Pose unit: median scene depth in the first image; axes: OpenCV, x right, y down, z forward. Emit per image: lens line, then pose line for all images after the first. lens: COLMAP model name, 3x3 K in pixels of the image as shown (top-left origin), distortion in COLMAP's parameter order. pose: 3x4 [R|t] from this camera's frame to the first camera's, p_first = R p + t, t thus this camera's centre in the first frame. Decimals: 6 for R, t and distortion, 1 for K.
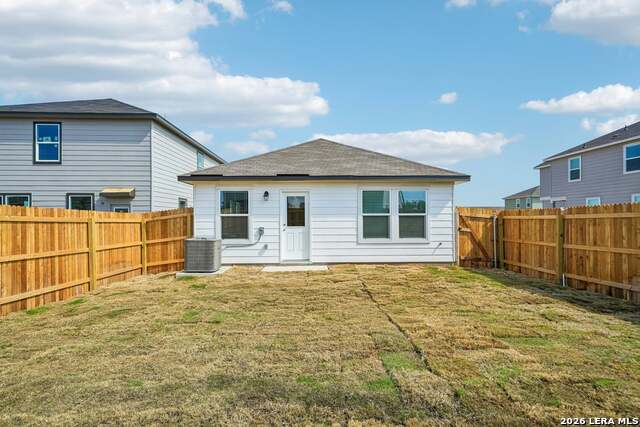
lens RADIAL K [[328.4, 0, 320.3], [0, 328.4, 219.5], [0, 0, 1]] dist [0.016835, 0.000066]
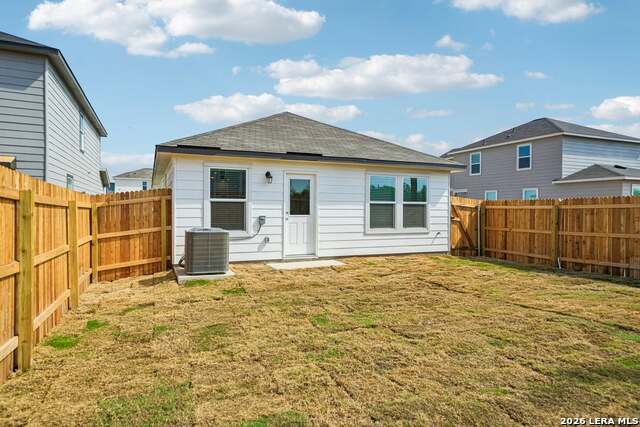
lens RADIAL K [[381.0, 0, 320.0], [0, 381.0, 213.5], [0, 0, 1]] dist [0.025274, 0.000074]
pose [[0.928225, 0.005923, 0.371972, -0.394108], [-0.010379, 0.999896, 0.009978, 0.007100], [-0.371874, -0.013123, 0.928190, 0.071544]]
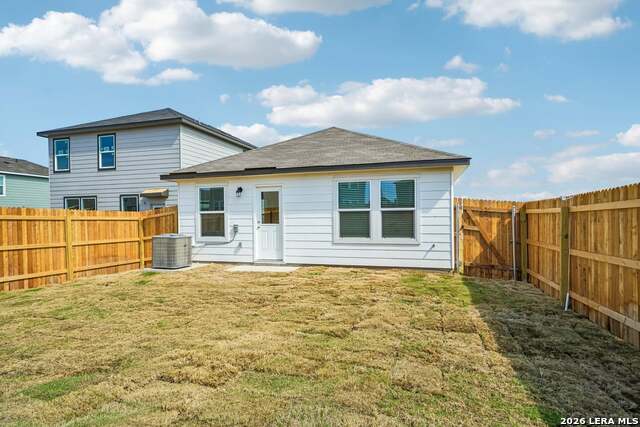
lens RADIAL K [[341.7, 0, 319.8], [0, 341.7, 222.8], [0, 0, 1]] dist [0.017257, 0.000131]
pose [[0.948030, -0.000856, -0.318181, 0.371005], [0.006200, 0.999856, 0.015783, 0.003827], [0.318121, -0.016935, 0.947899, 0.126336]]
